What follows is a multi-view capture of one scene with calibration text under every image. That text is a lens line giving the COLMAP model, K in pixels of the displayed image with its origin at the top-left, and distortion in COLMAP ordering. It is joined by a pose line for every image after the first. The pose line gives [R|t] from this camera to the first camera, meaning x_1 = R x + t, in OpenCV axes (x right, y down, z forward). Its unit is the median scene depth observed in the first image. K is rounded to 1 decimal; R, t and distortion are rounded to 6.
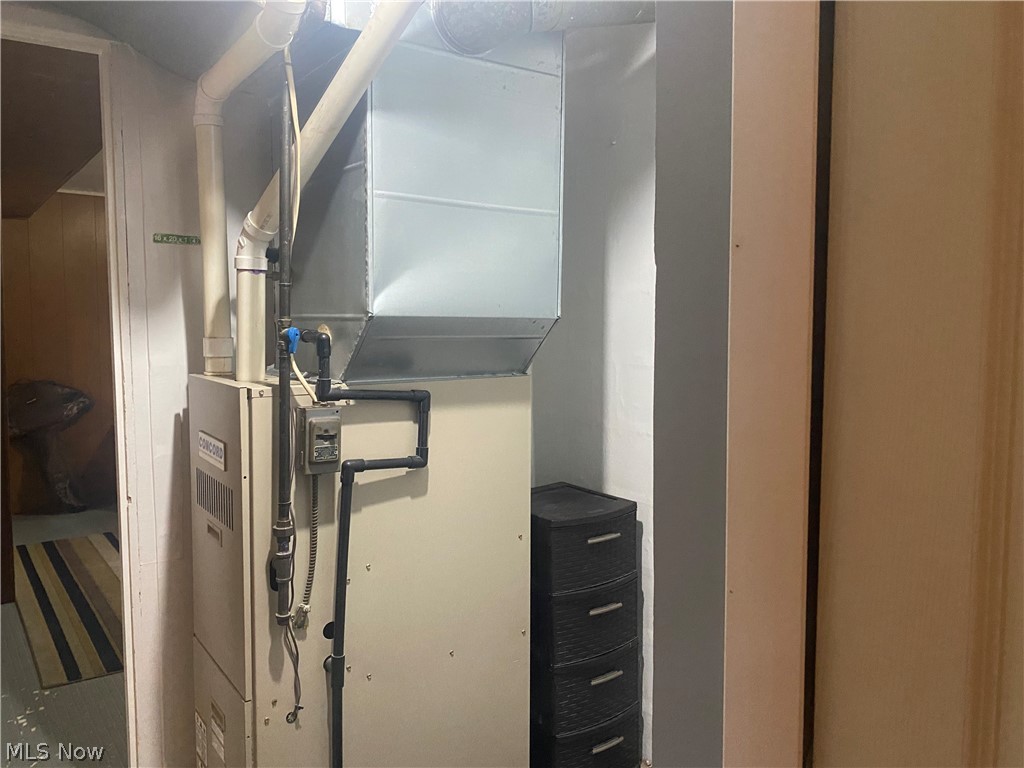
lens RADIAL K [[783.0, 0, 511.5], [0, 783.0, 381.4], [0, 0, 1]] dist [0.048052, -0.058874]
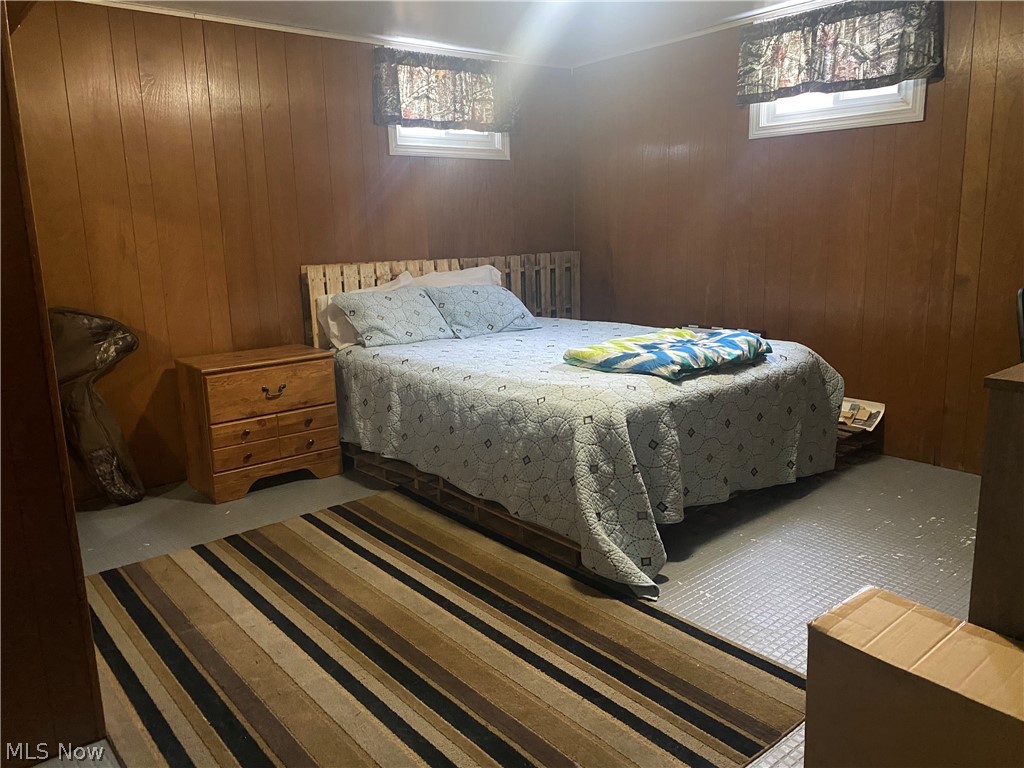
lens RADIAL K [[783.0, 0, 508.1], [0, 783.0, 383.5], [0, 0, 1]] dist [0.048052, -0.058874]
pose [[0.998336, -0.036922, 0.044302, -0.260095], [0.030763, 0.990715, 0.132429, -0.013694], [-0.048780, -0.130845, 0.990202, 0.342418]]
